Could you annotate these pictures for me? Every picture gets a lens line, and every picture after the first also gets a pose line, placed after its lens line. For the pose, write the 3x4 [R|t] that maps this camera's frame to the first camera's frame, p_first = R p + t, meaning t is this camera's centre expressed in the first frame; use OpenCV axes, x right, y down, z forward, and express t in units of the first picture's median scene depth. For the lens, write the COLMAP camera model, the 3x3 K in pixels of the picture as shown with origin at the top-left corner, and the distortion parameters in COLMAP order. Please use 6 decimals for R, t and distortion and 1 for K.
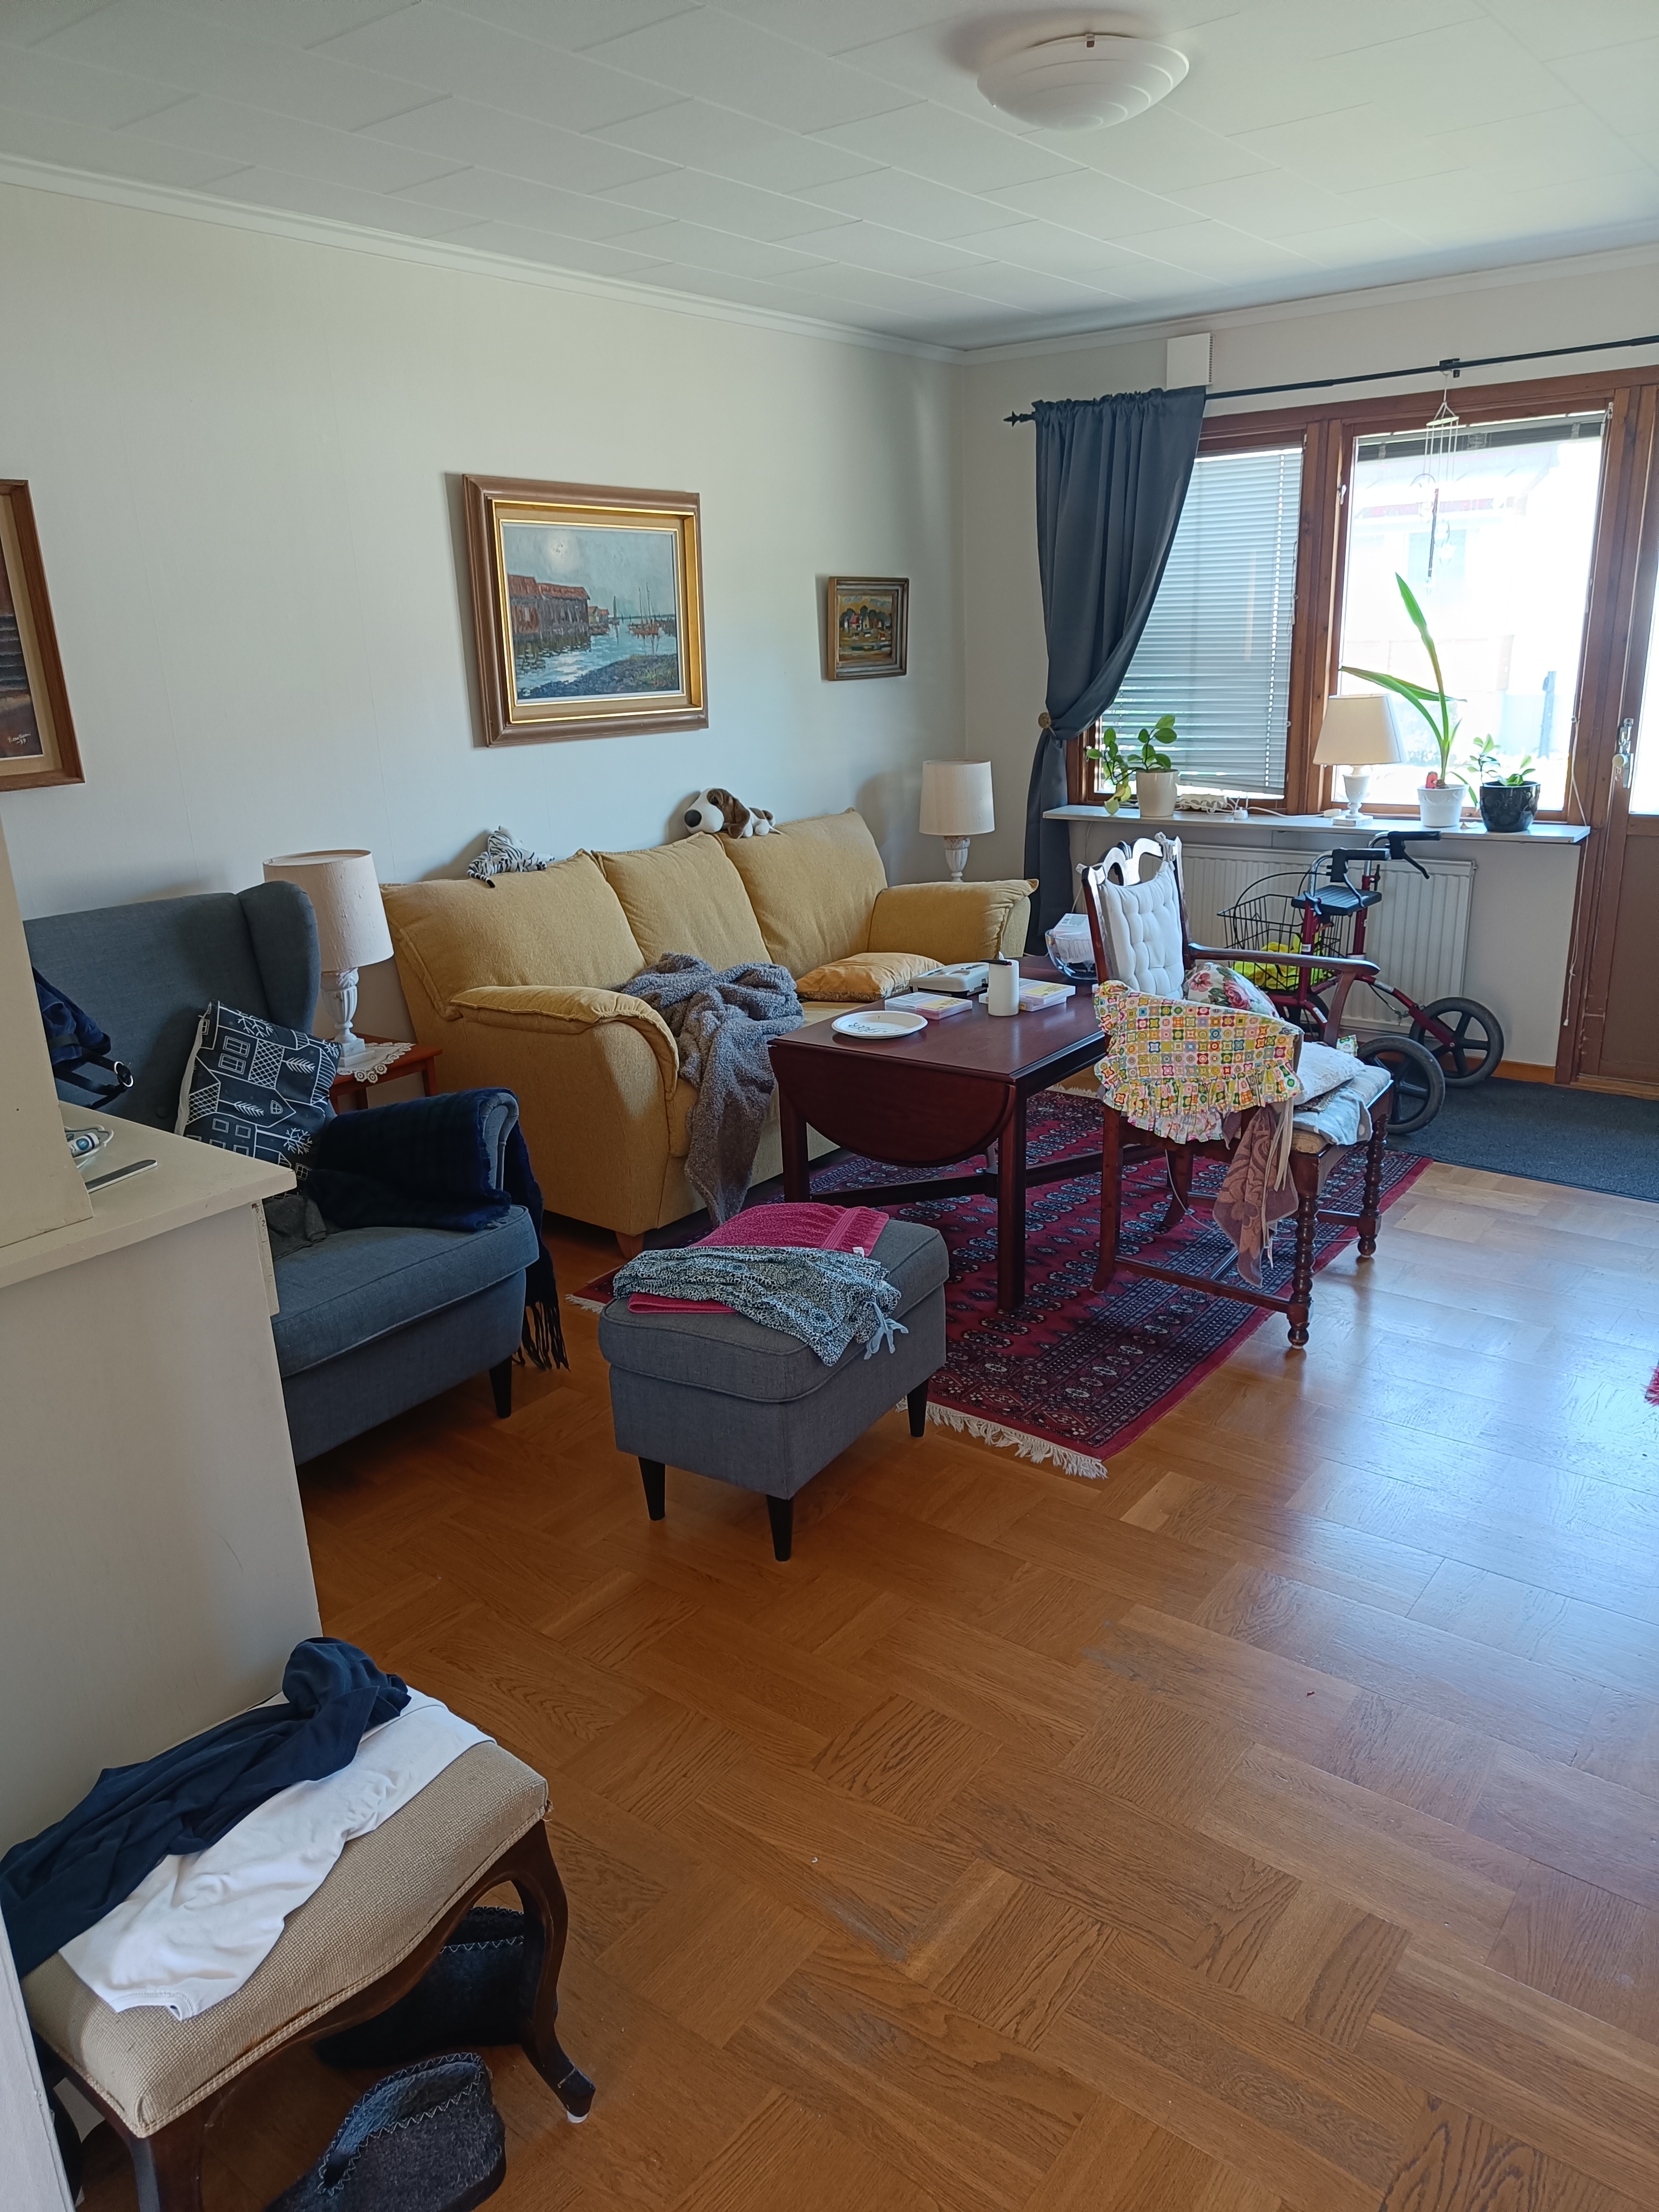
lens RADIAL K [[1533.0, 0, 829.5], [0, 1533.0, 1106.0], [0, 0, 1]] dist [0.001864, 0.001534]
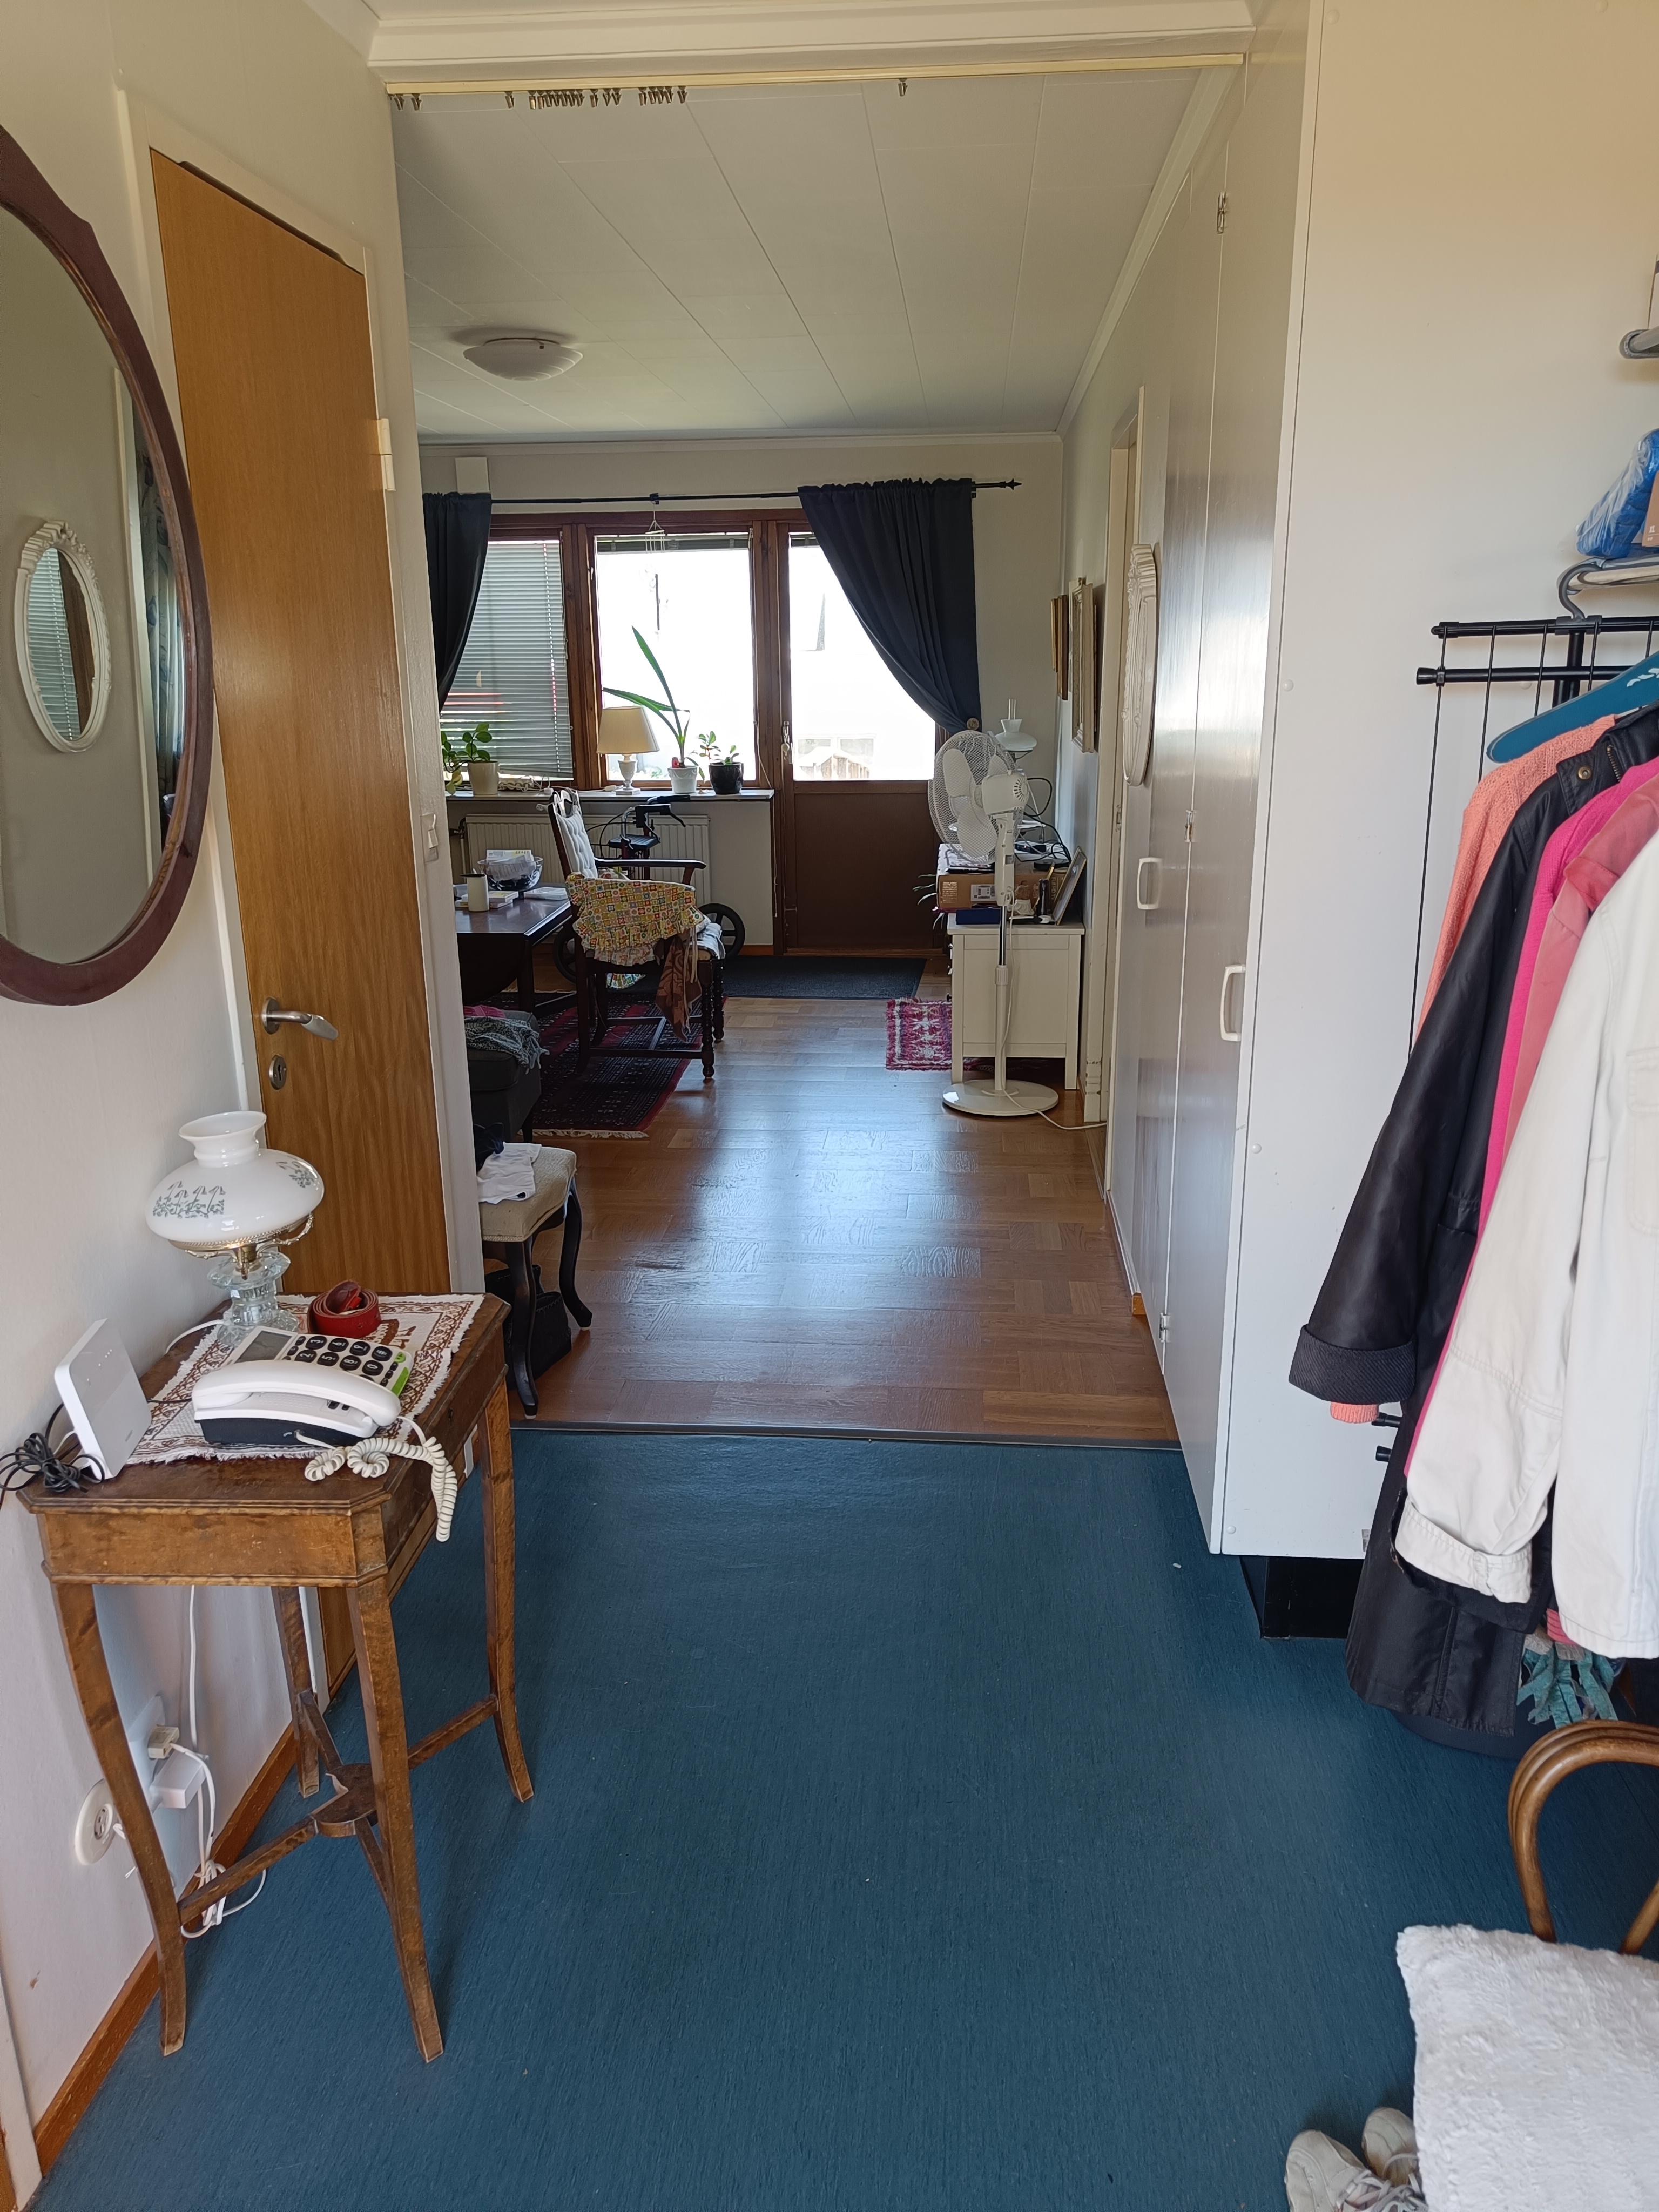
lens RADIAL K [[1572.3, 0, 829.5], [0, 1572.3, 1106.0], [0, 0, 1]] dist [-0.001500, -0.204409]
pose [[0.837316, -0.125821, 0.532044, -0.349572], [0.139778, 0.990082, 0.014163, 0.122410], [-0.528549, 0.062509, 0.846598, -0.373336]]
